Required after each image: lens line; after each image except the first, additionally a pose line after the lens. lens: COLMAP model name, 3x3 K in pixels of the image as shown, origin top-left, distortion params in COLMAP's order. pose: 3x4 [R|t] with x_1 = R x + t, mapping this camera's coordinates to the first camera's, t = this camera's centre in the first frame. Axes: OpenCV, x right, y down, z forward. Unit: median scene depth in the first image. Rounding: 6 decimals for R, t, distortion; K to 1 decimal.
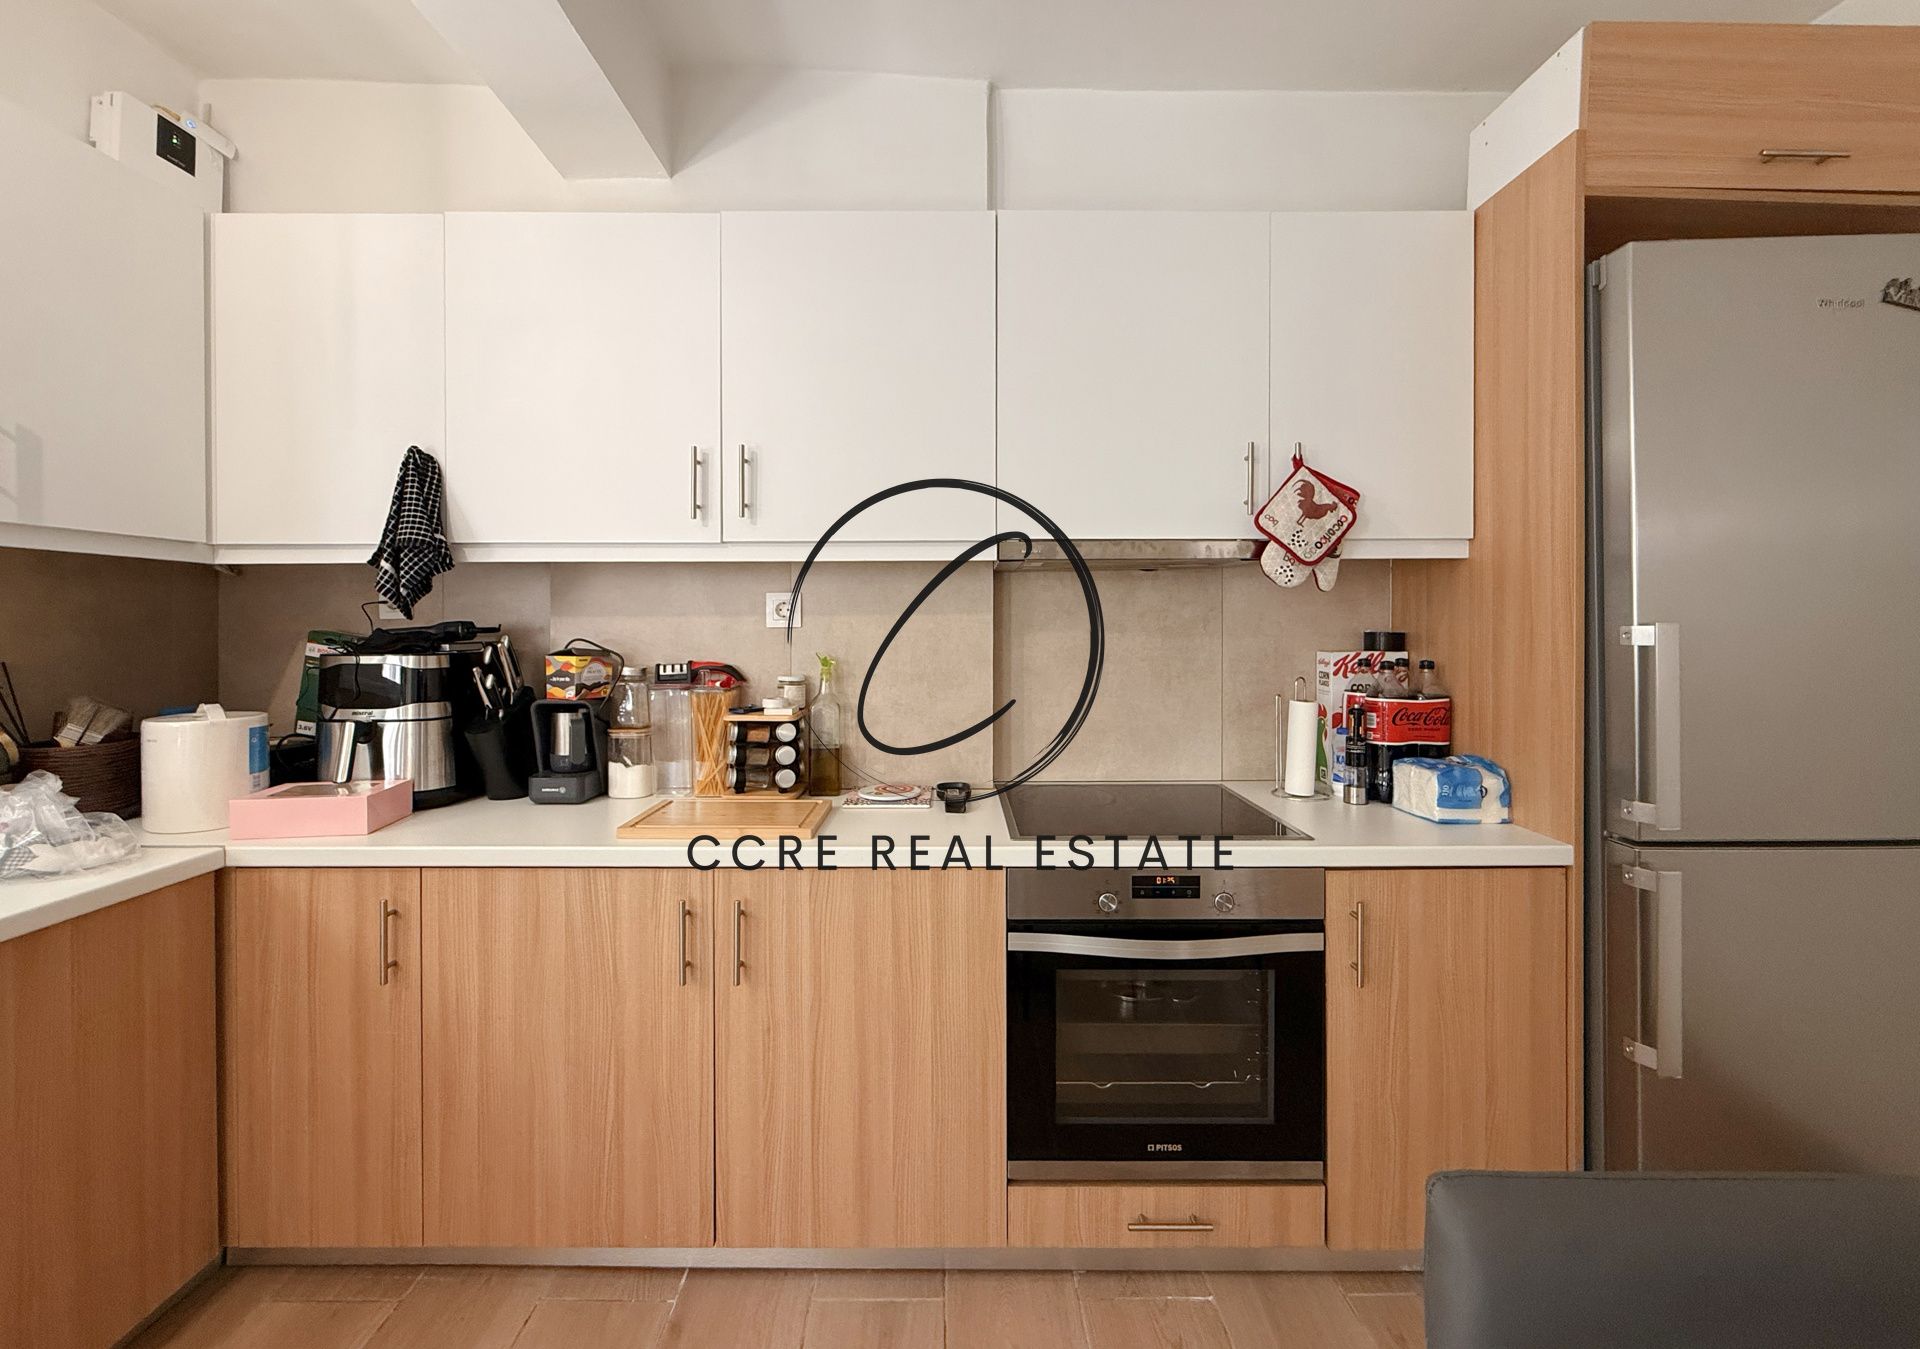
lens RADIAL K [[774.6, 0, 954.7], [0, 774.6, 631.5], [0, 0, 1]] dist [-0.002178, -0.000376]
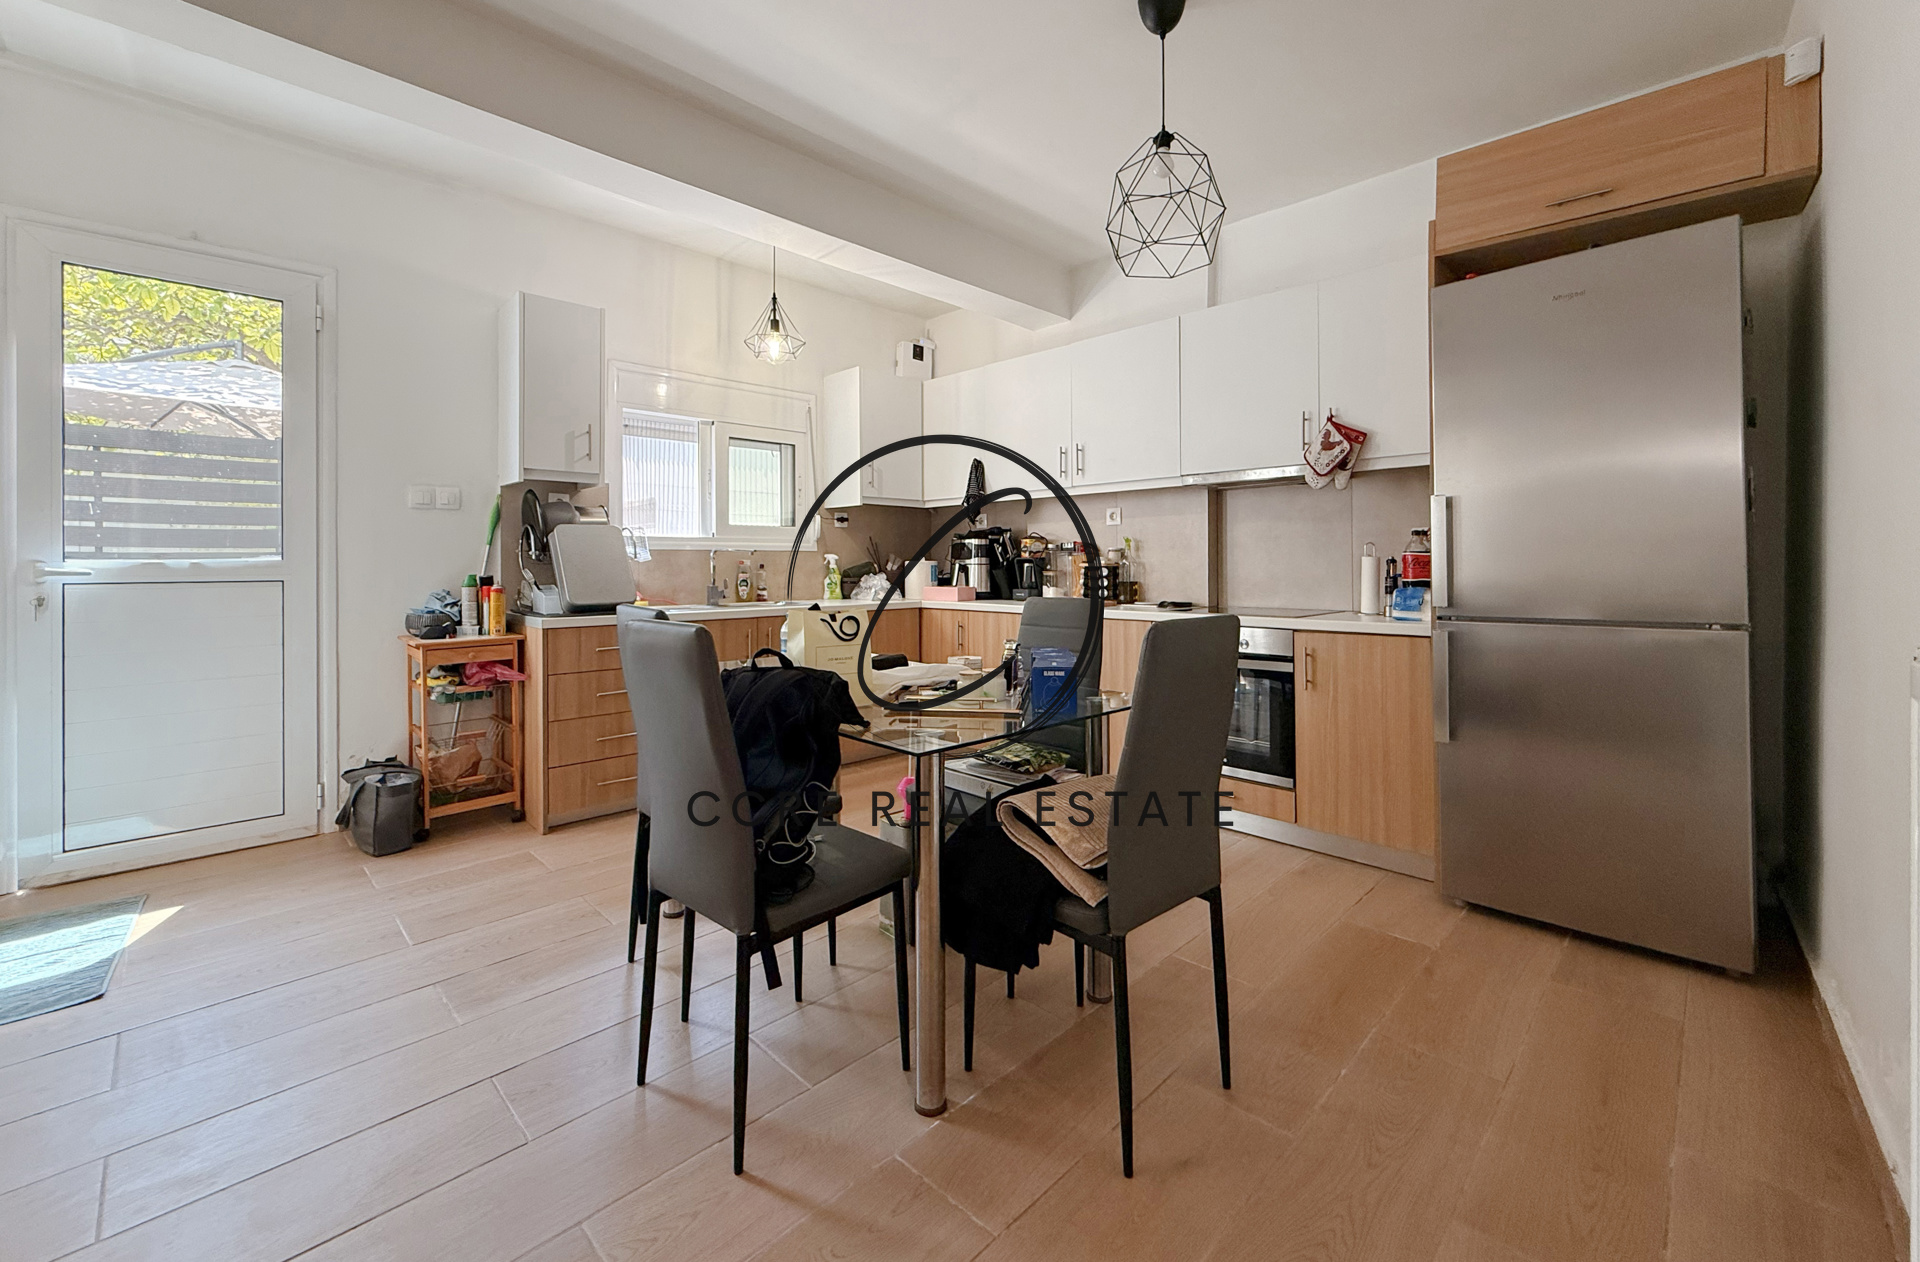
lens RADIAL K [[771.3, 0, 968.6], [0, 771.3, 563.8], [0, 0, 1]] dist [0.001844, 0.000124]
pose [[0.709467, -0.001340, -0.704737, 1.072570], [-0.003719, 0.999977, -0.005646, 0.126110], [0.704729, 0.006626, 0.709446, -0.825952]]
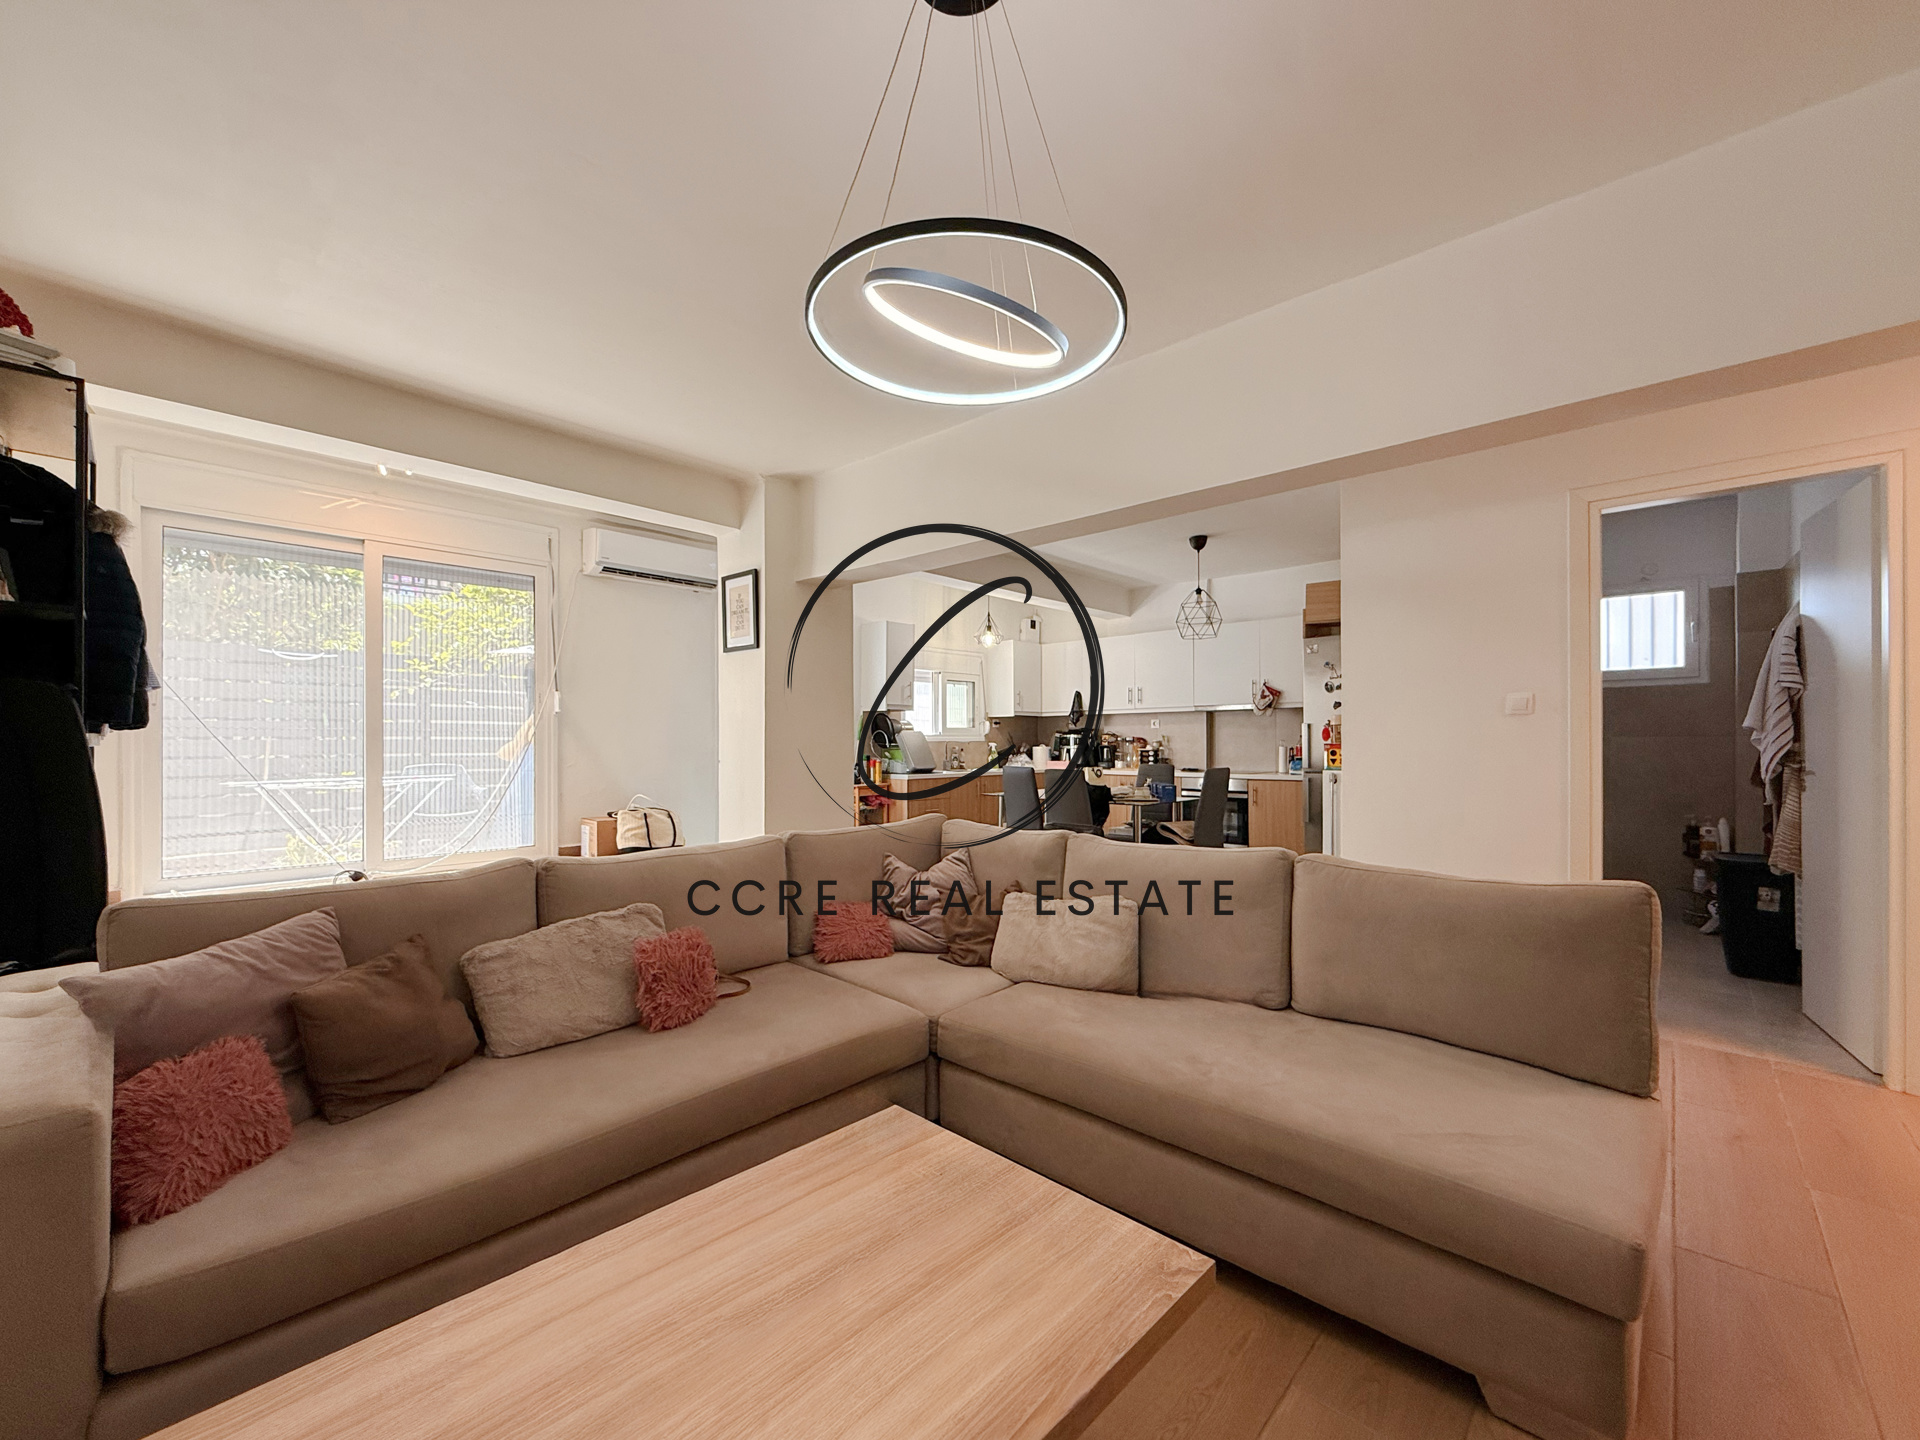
lens RADIAL K [[781.2, 0, 949.6], [0, 781.2, 746.2], [0, 0, 1]] dist [-0.000195, -0.000305]
pose [[0.725770, 0.002636, -0.687932, 1.951983], [-0.004365, 0.999990, -0.000773, 0.105632], [0.687924, 0.003564, 0.725774, -2.893771]]
